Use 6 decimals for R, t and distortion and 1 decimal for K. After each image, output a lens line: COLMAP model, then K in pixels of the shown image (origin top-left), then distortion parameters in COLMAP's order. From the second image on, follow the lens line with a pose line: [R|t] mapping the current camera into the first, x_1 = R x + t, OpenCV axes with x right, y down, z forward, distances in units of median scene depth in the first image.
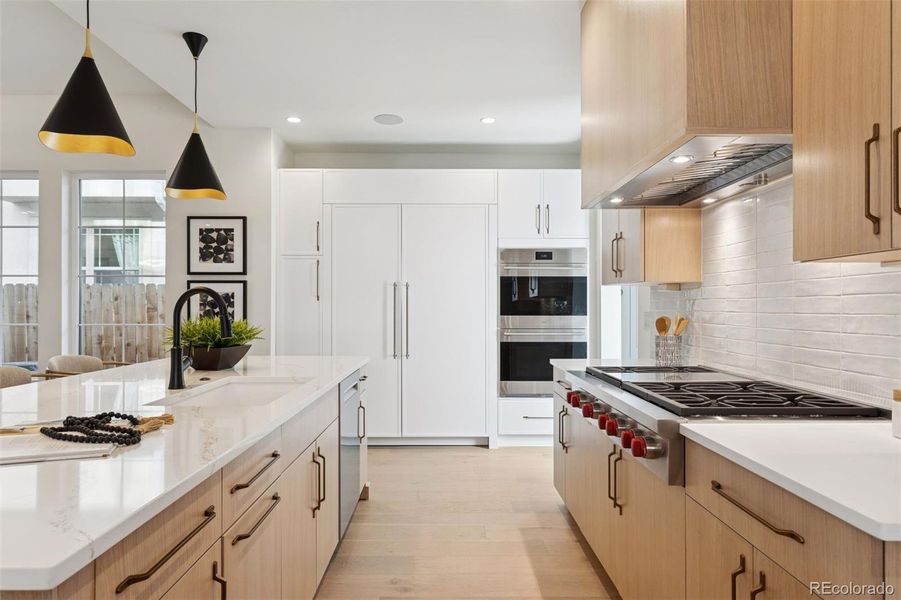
lens RADIAL K [[544.8, 0, 450.3], [0, 544.8, 306.8], [0, 0, 1]] dist [0.006071, 0.000439]
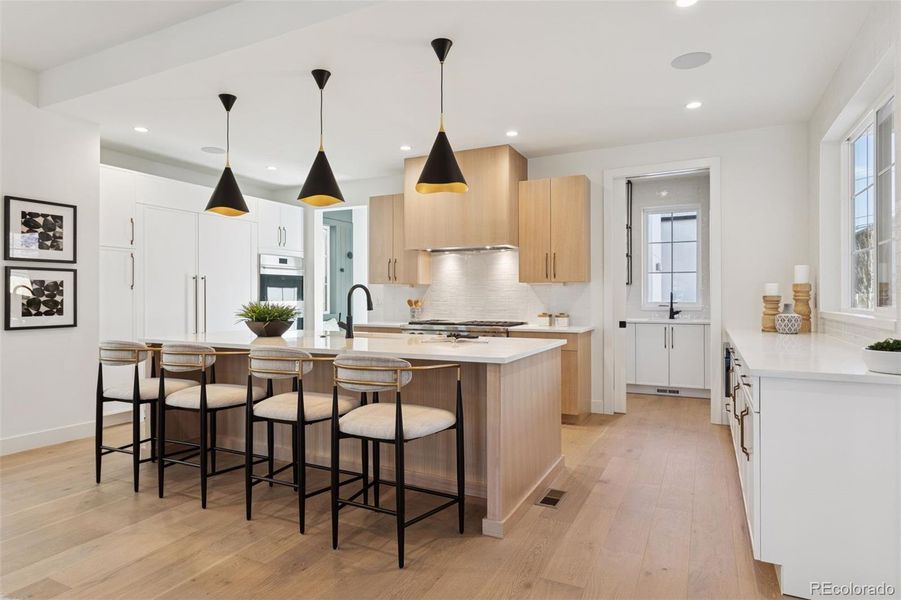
lens RADIAL K [[498.8, 0, 453.5], [0, 498.8, 295.2], [0, 0, 1]] dist [-0.003581, 0.000258]
pose [[0.456236, 0.000771, 0.889859, -0.878410], [0.002742, 0.999994, -0.002272, 0.004109], [-0.889855, 0.003477, 0.456231, -0.044646]]
